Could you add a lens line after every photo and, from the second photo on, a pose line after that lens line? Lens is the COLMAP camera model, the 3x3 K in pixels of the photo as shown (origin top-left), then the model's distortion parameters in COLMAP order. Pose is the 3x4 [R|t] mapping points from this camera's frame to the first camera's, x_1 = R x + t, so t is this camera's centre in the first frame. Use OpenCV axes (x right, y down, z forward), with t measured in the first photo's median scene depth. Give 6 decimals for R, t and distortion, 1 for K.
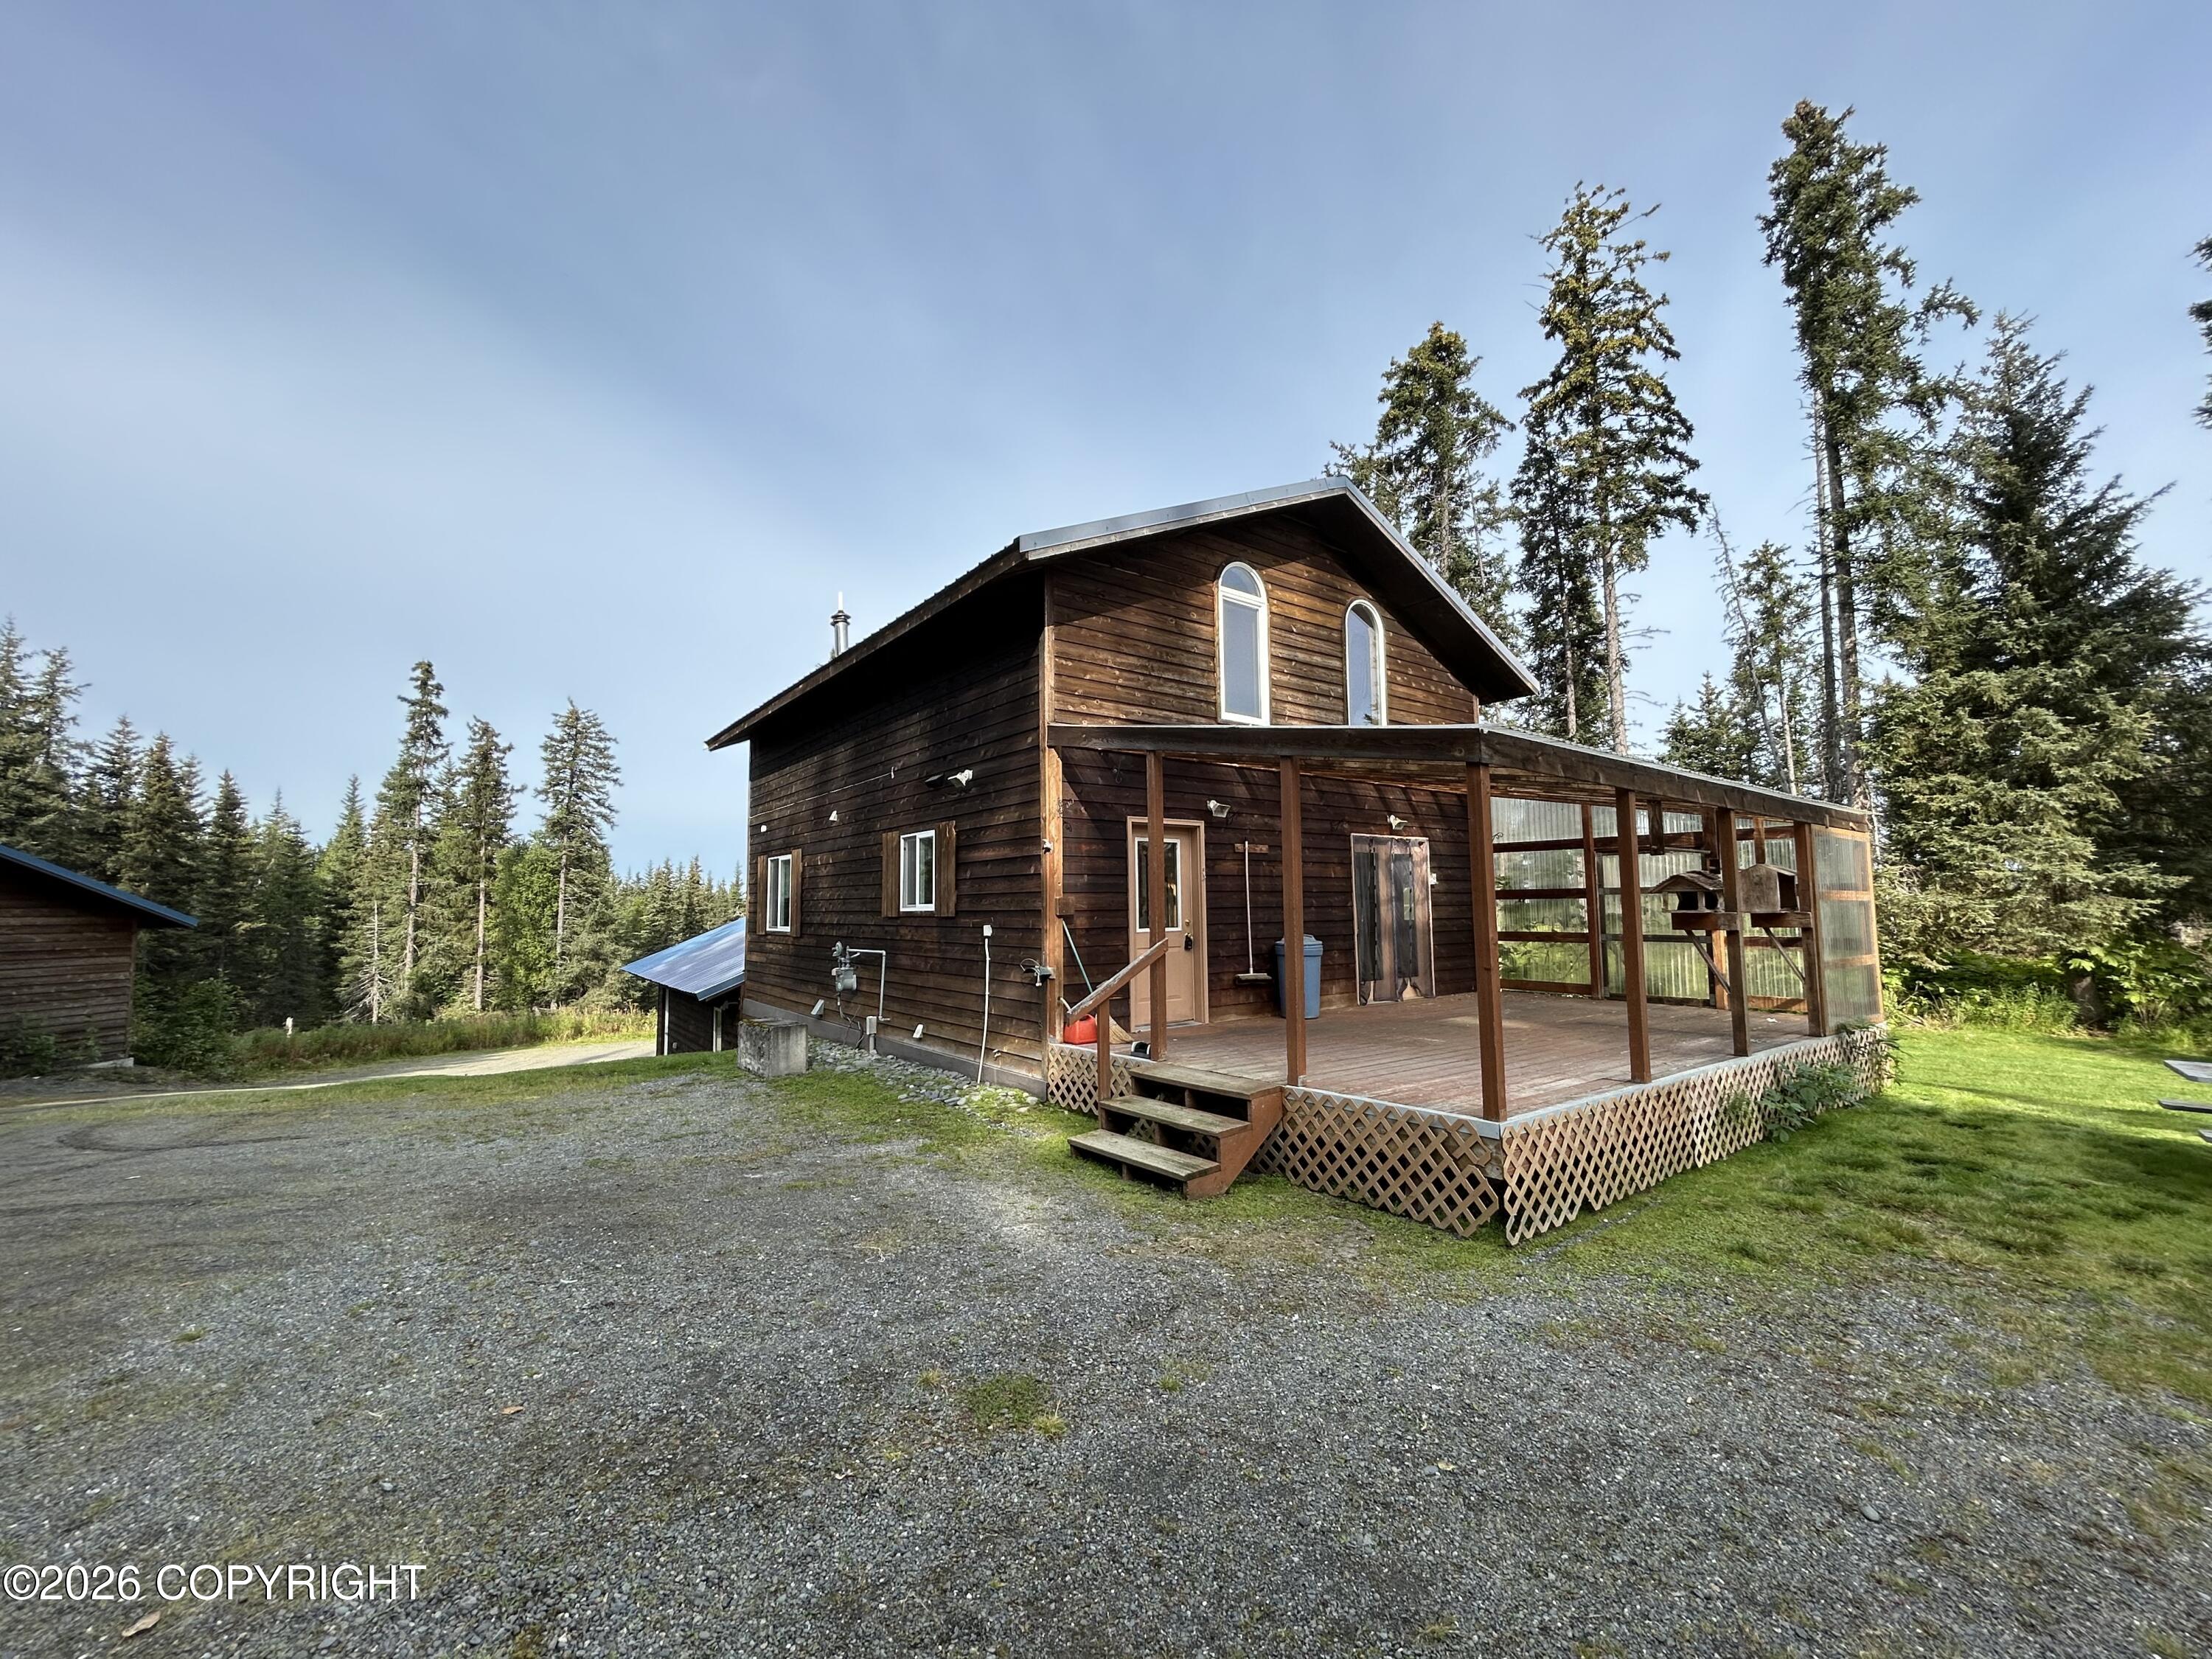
lens RADIAL K [[894.2, 0, 1106.0], [0, 894.2, 829.5], [0, 0, 1]] dist [0.002582, 0.000311]
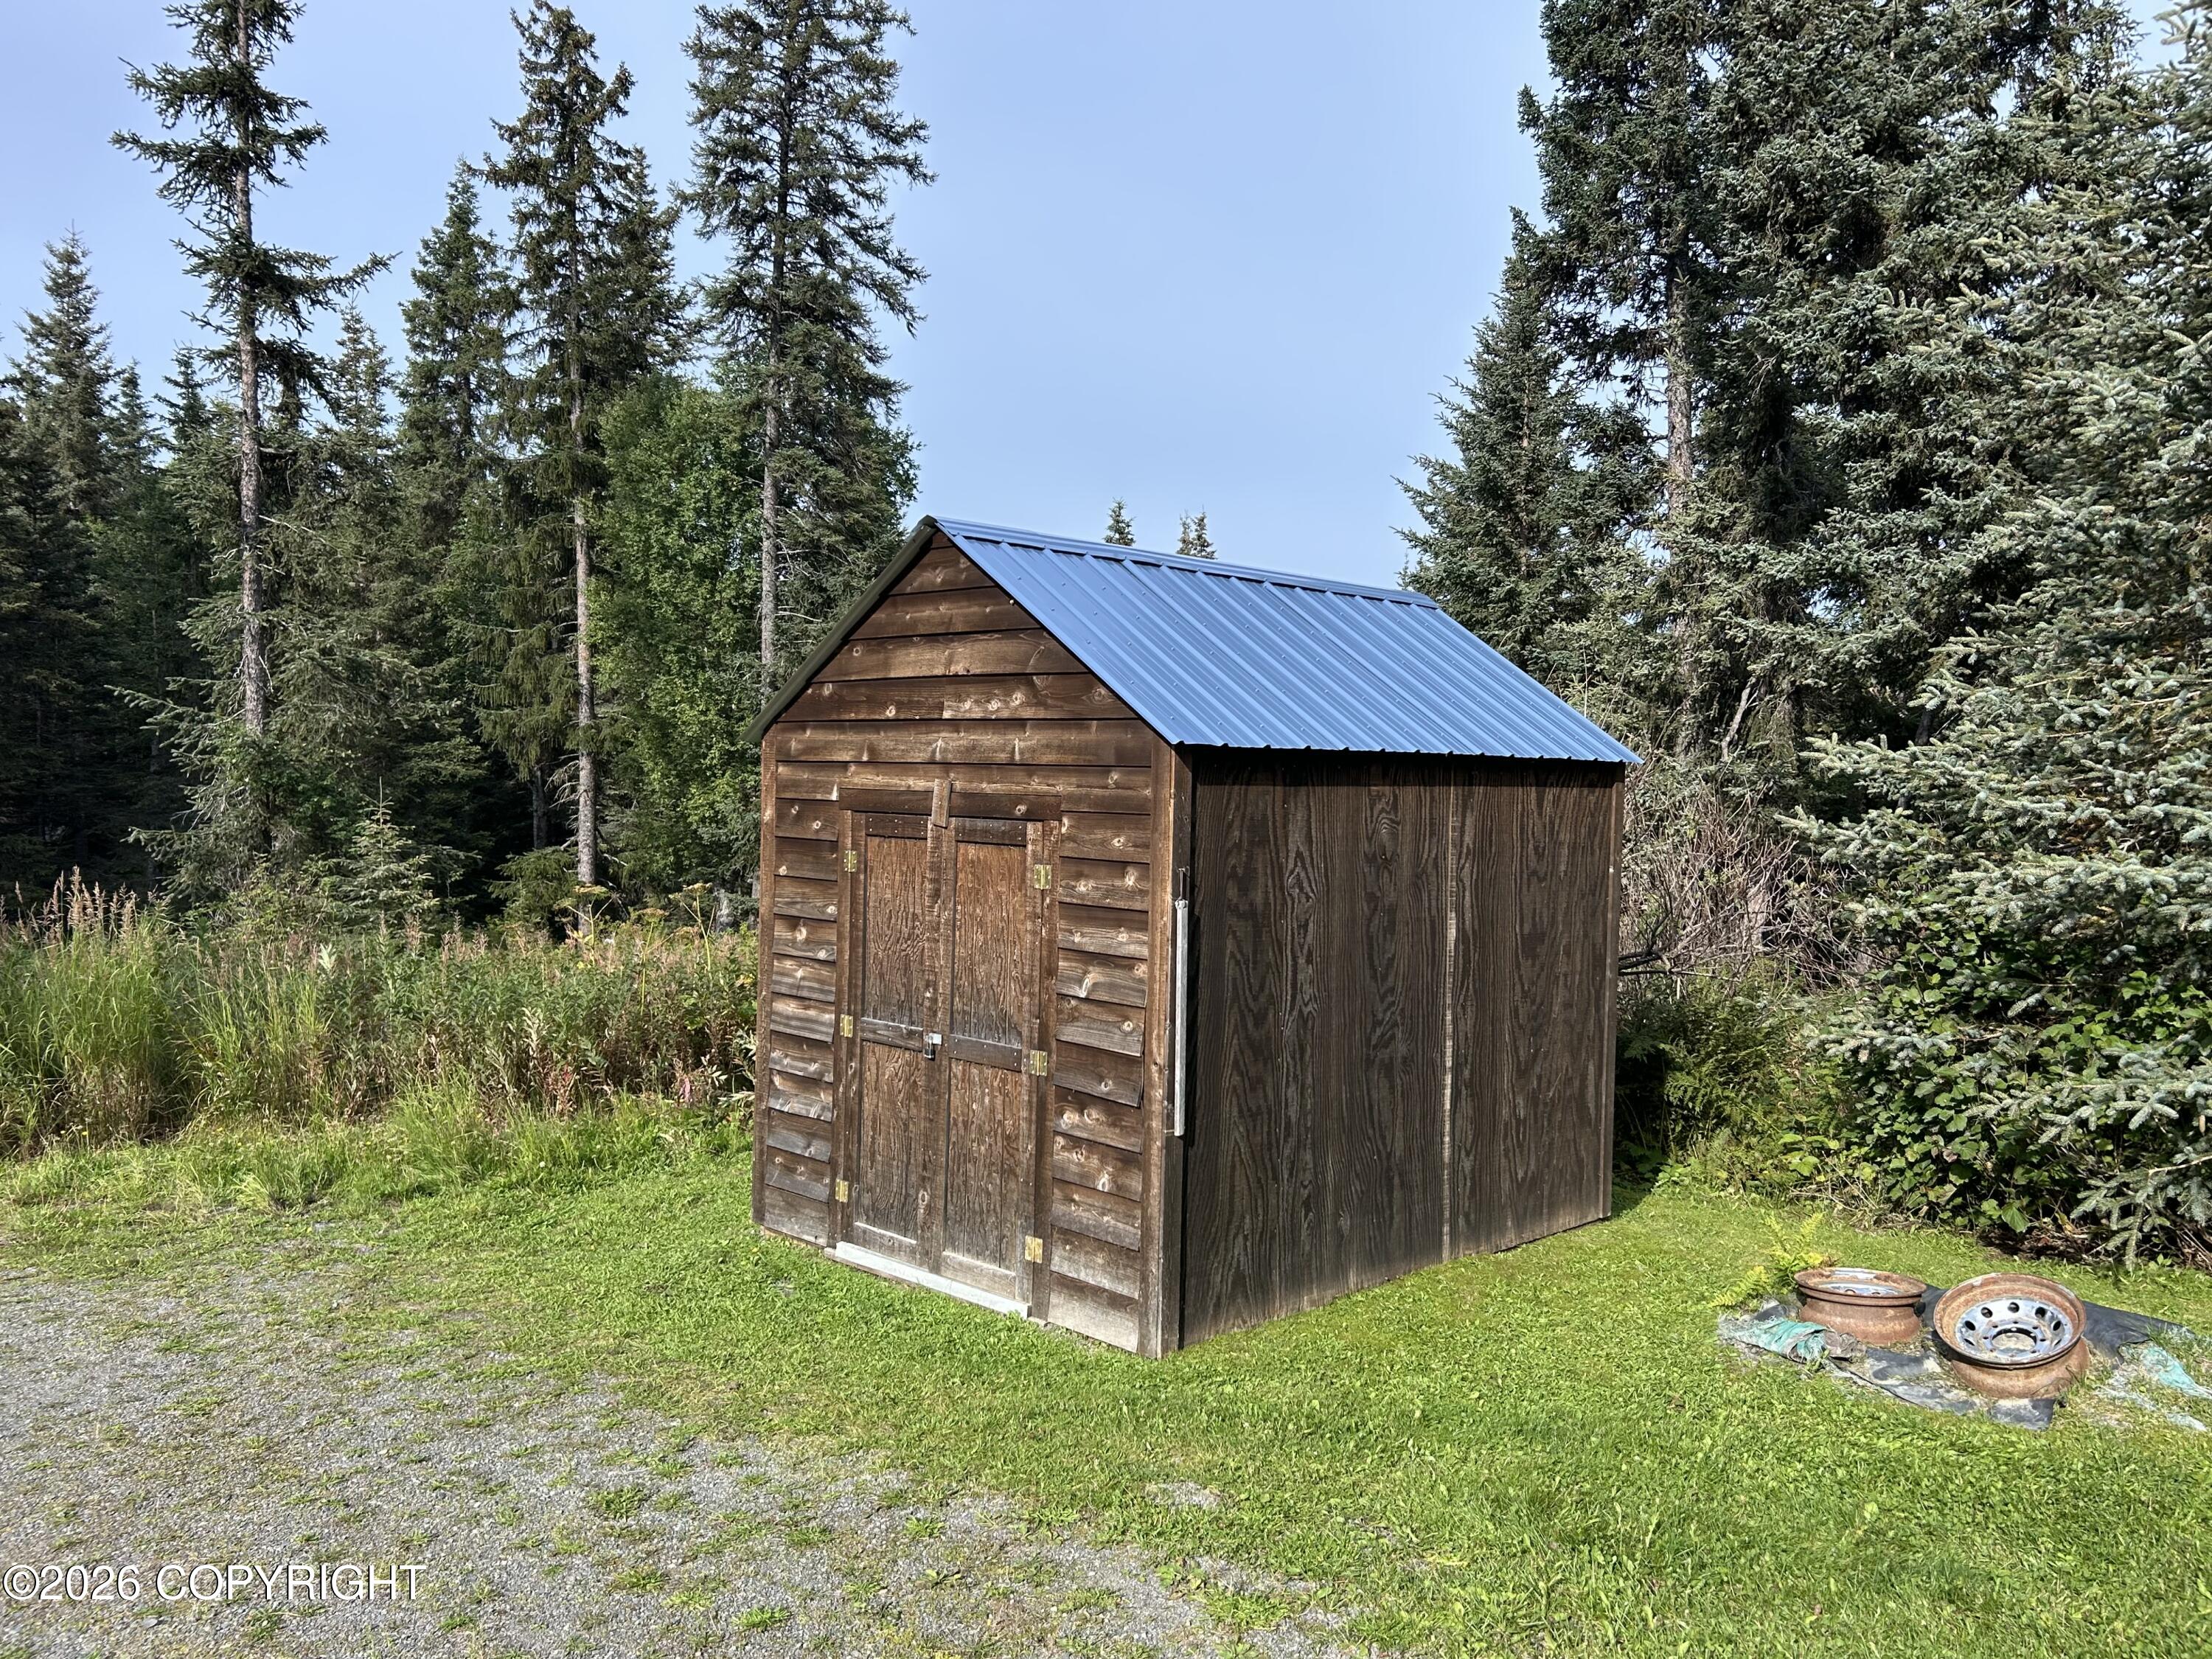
lens RADIAL K [[1761.8, 0, 1106.0], [0, 1761.8, 829.5], [0, 0, 1]] dist [-0.001731, -0.000915]
pose [[0.871023, 0.045024, -0.489174, -0.247709], [0.023174, 0.990916, 0.132469, 0.116806], [0.490695, -0.126719, 0.862068, 0.638809]]
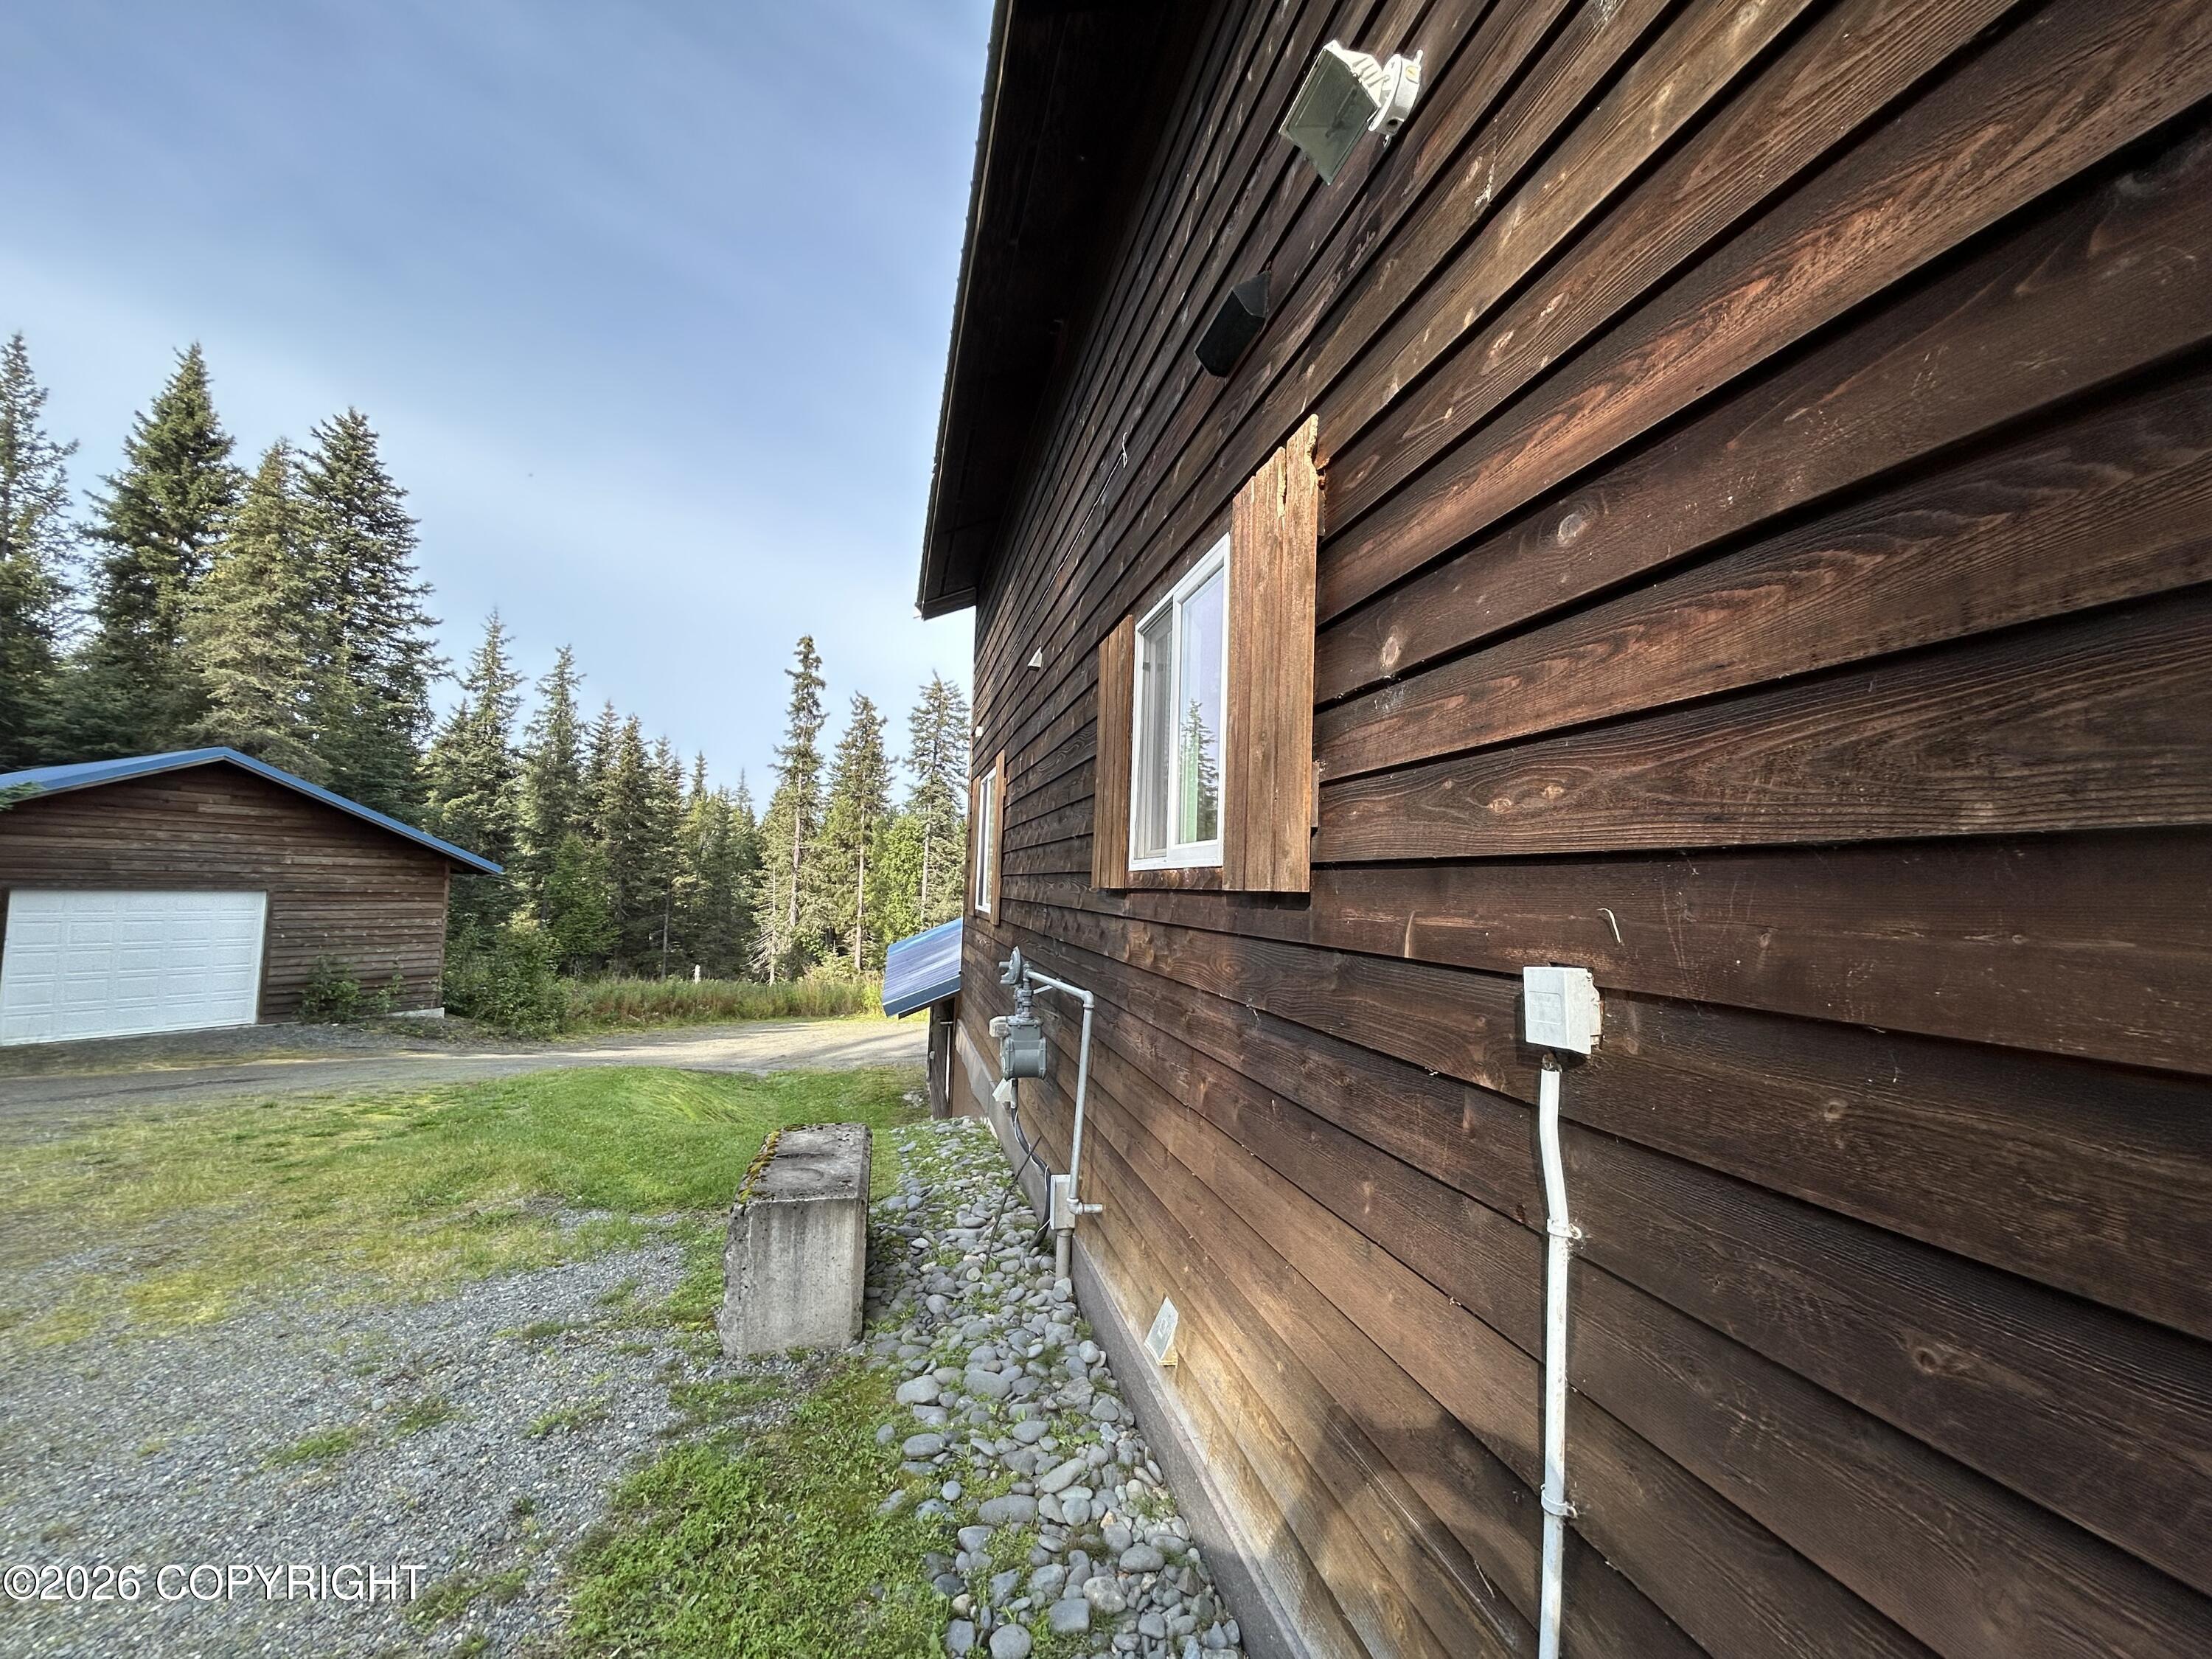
lens RADIAL K [[894.2, 0, 1106.0], [0, 894.2, 829.5], [0, 0, 1]] dist [0.002582, 0.000311]
pose [[0.922389, 0.014312, -0.385997, -0.028254], [-0.007323, 0.999782, 0.019570, 0.017042], [0.386192, -0.015225, 0.922293, 0.169137]]
